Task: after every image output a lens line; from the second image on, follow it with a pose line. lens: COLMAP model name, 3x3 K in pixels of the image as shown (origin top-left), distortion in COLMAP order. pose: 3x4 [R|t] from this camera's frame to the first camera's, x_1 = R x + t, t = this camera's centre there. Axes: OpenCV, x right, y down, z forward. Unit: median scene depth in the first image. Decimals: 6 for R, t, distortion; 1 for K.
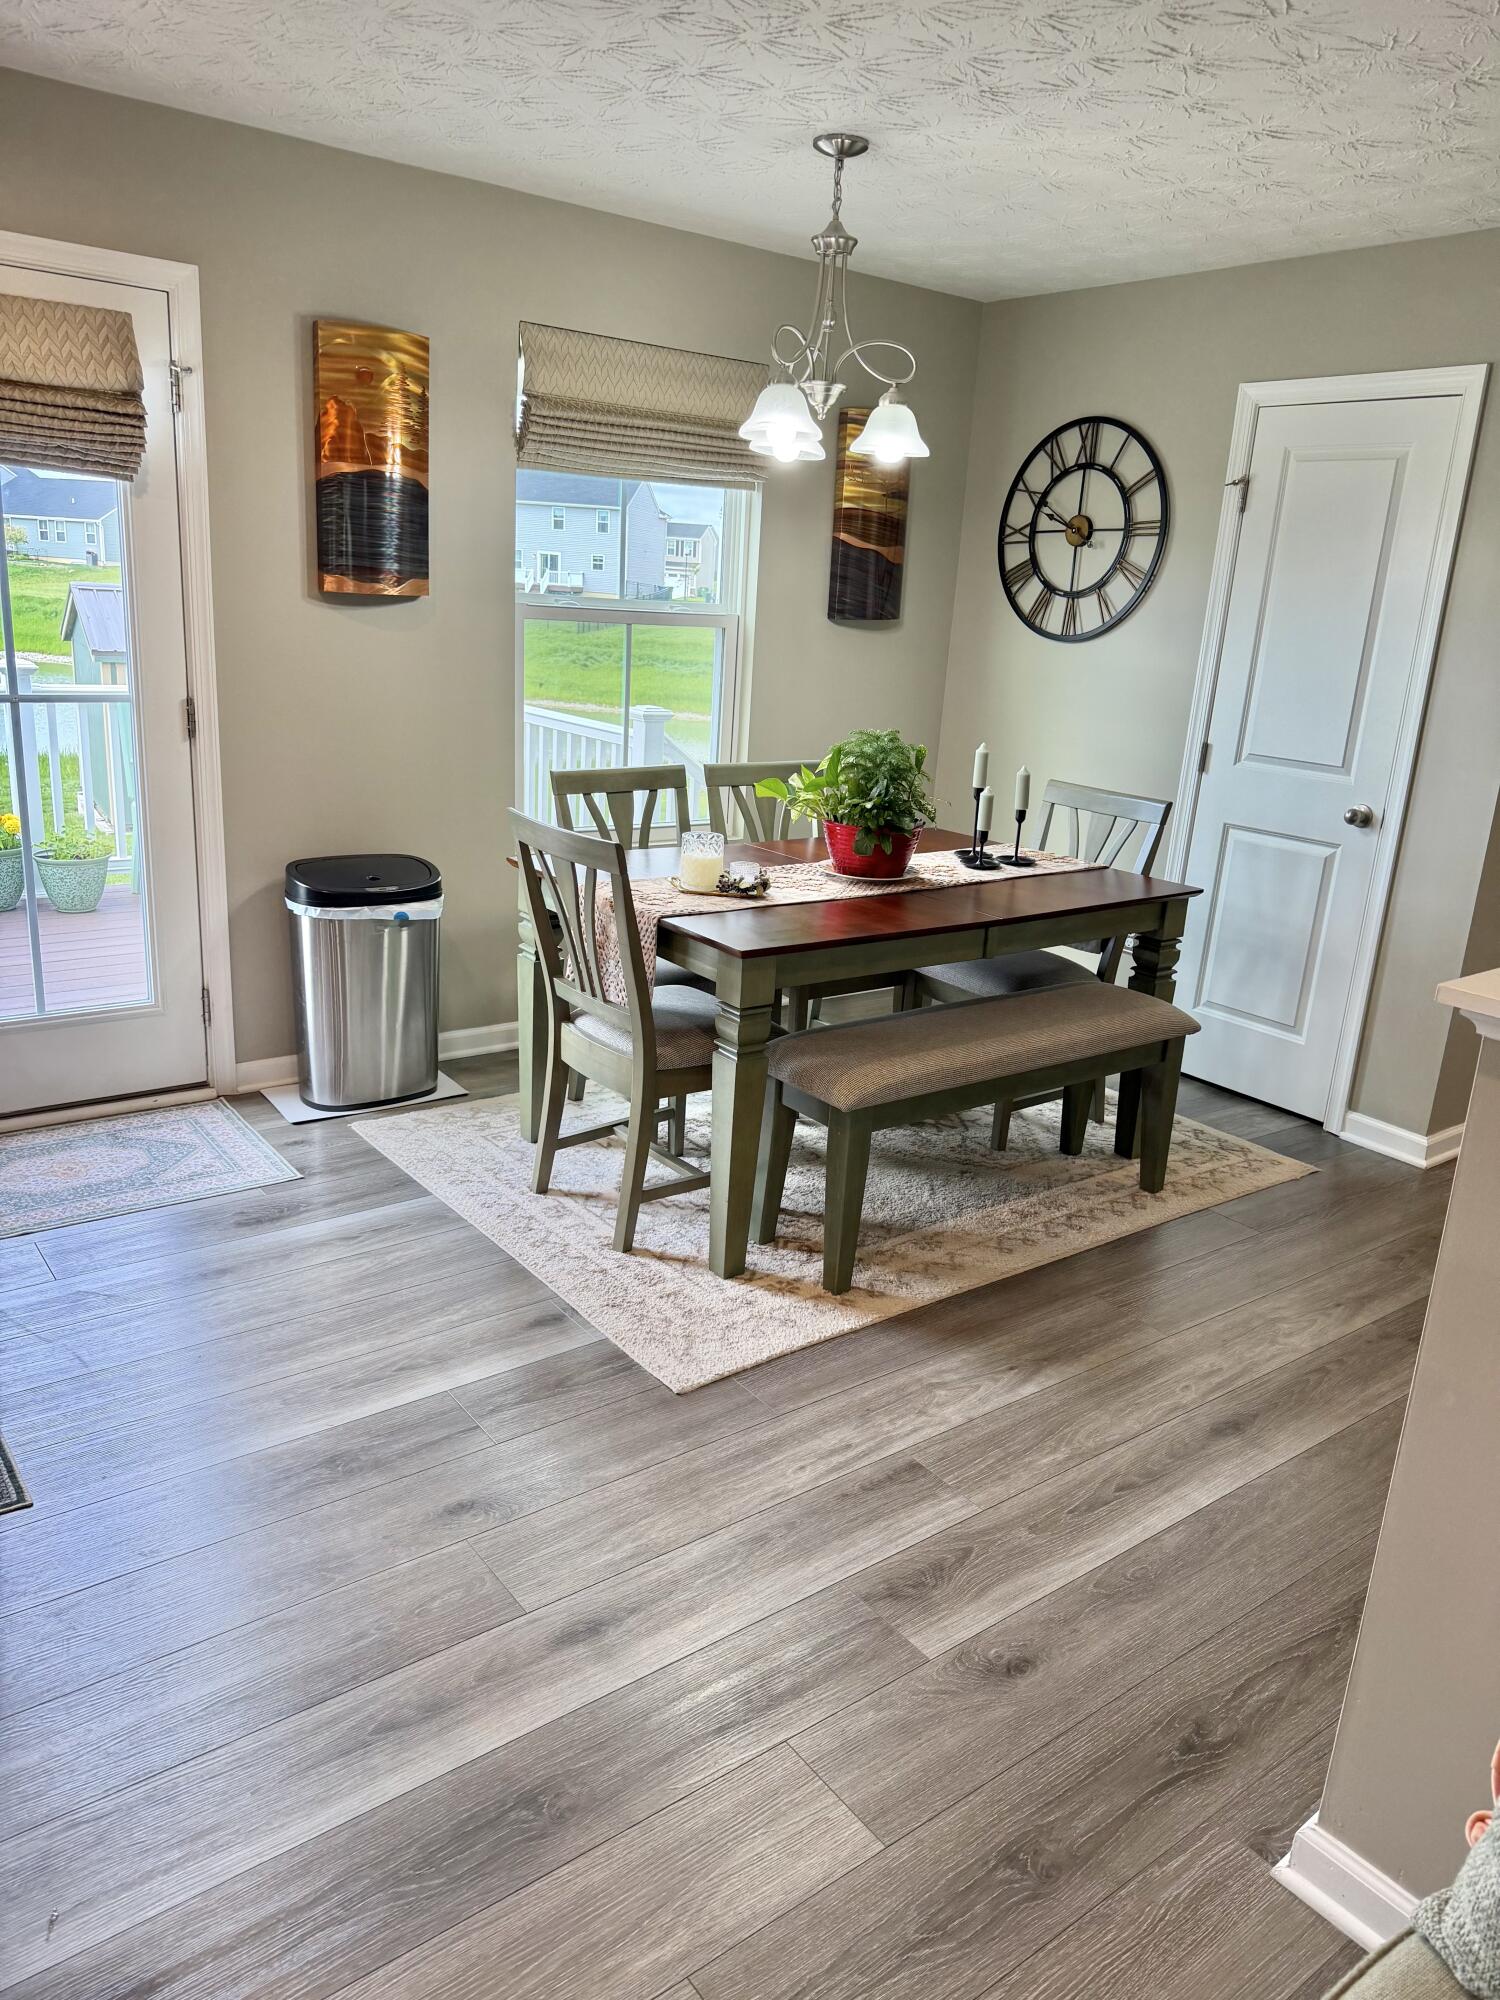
lens RADIAL K [[1404.6, 0, 750.0], [0, 1404.6, 1000.0], [0, 0, 1]] dist [0.131362, -0.229706]
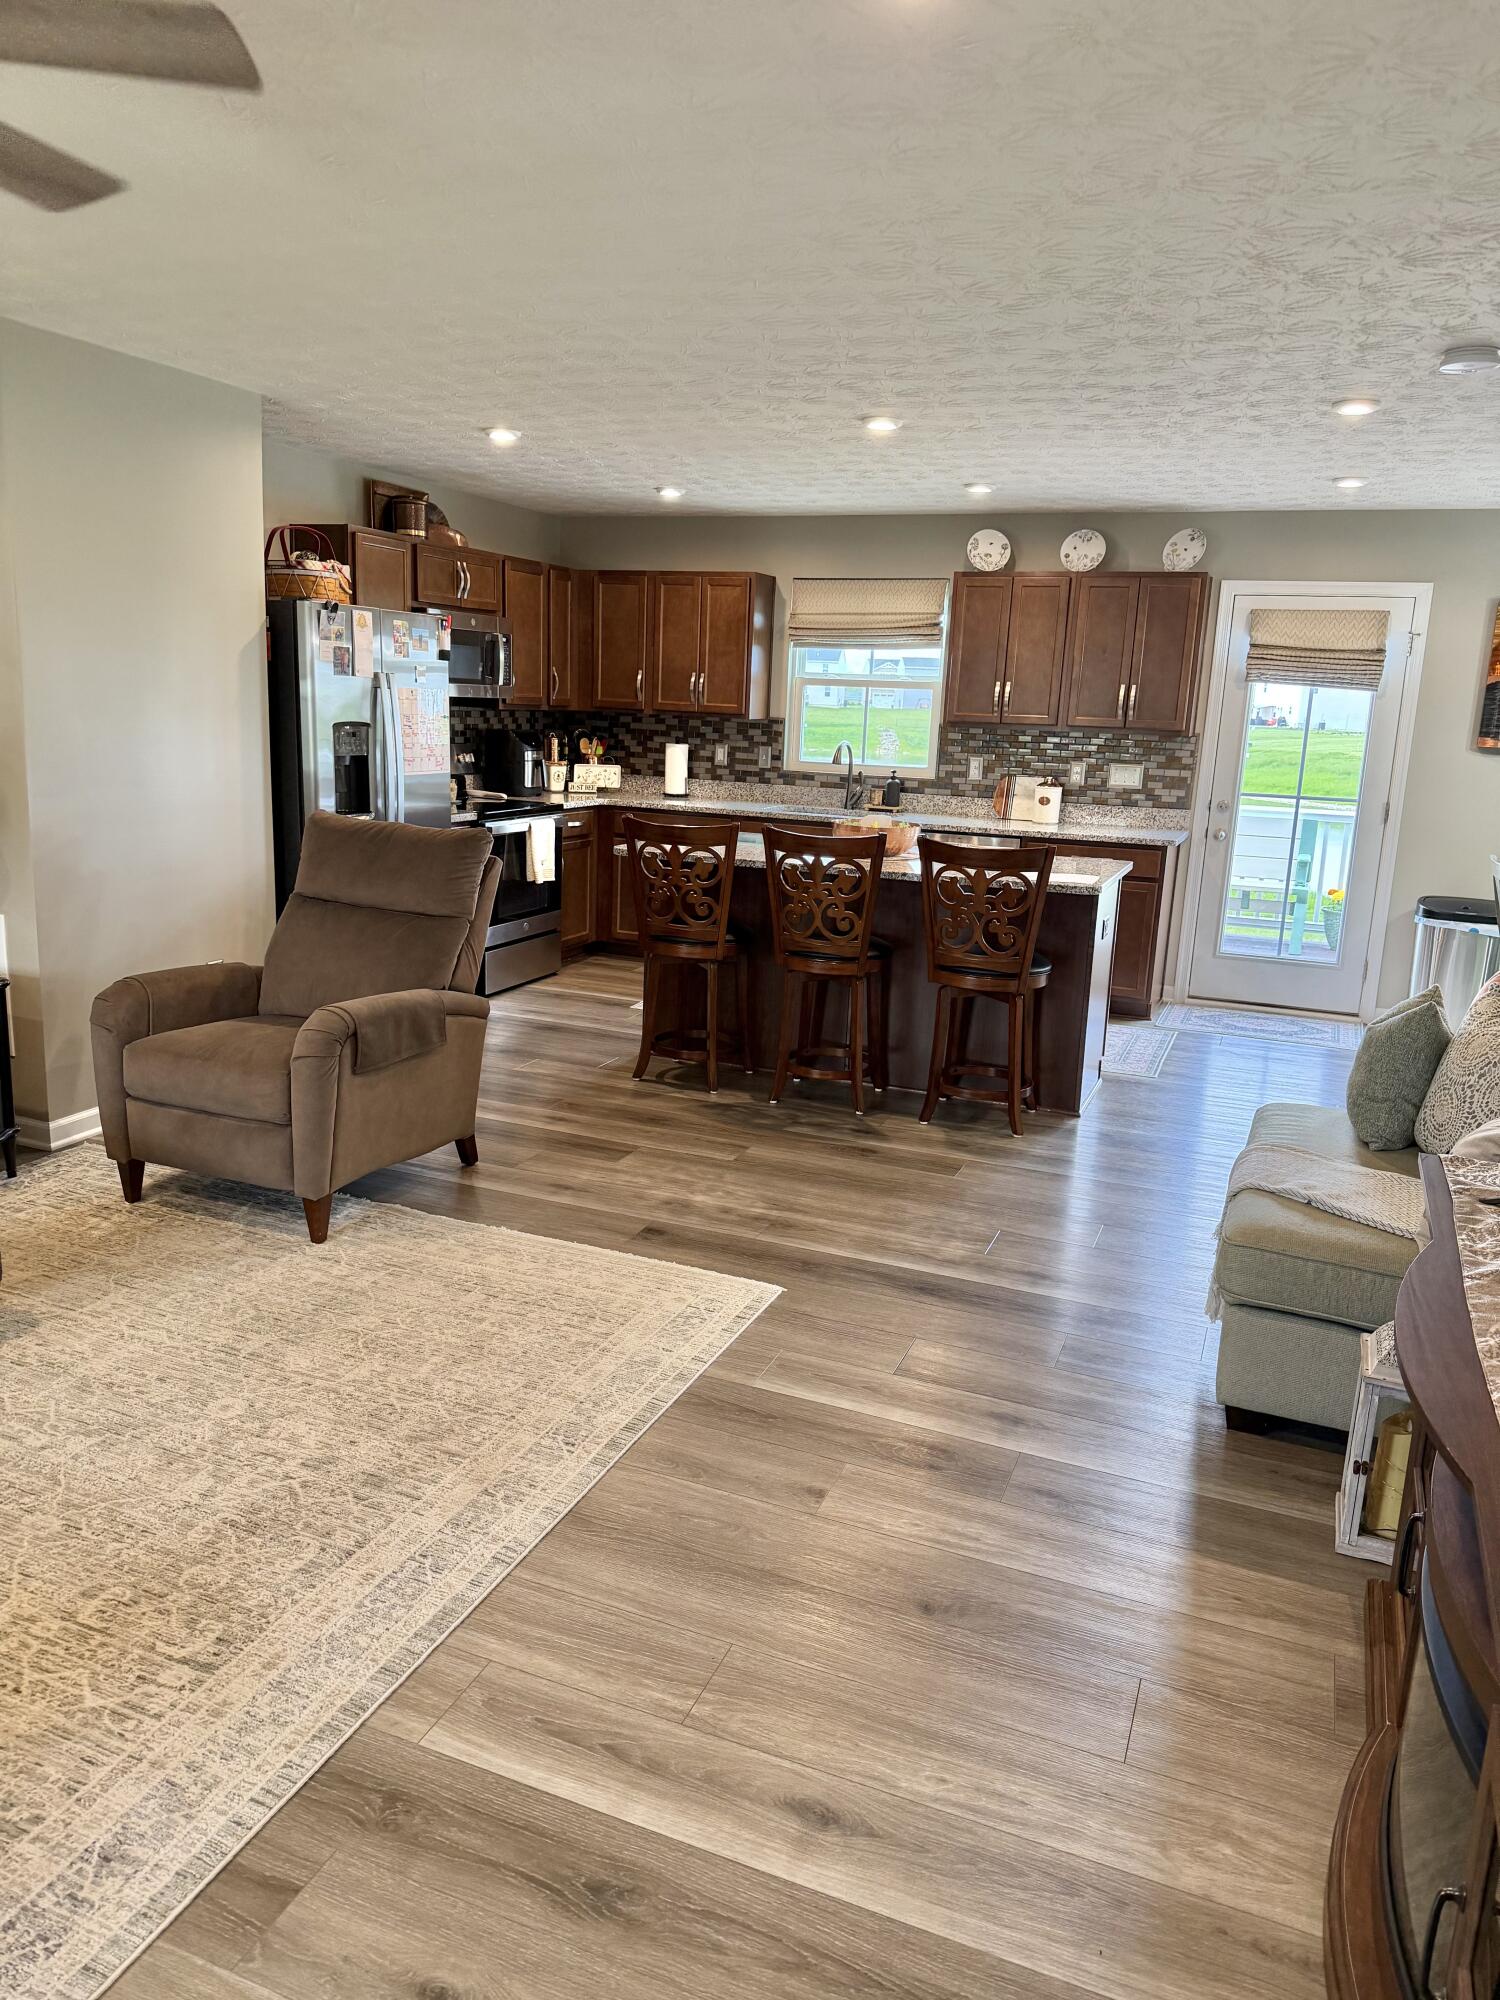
lens RADIAL K [[1404.6, 0, 750.0], [0, 1404.6, 1000.0], [0, 0, 1]] dist [0.131362, -0.229706]
pose [[0.514486, 0.146616, -0.844871, 1.044351], [-0.255037, 0.966851, 0.012479, 0.300737], [0.818694, 0.209053, 0.534824, -0.832177]]
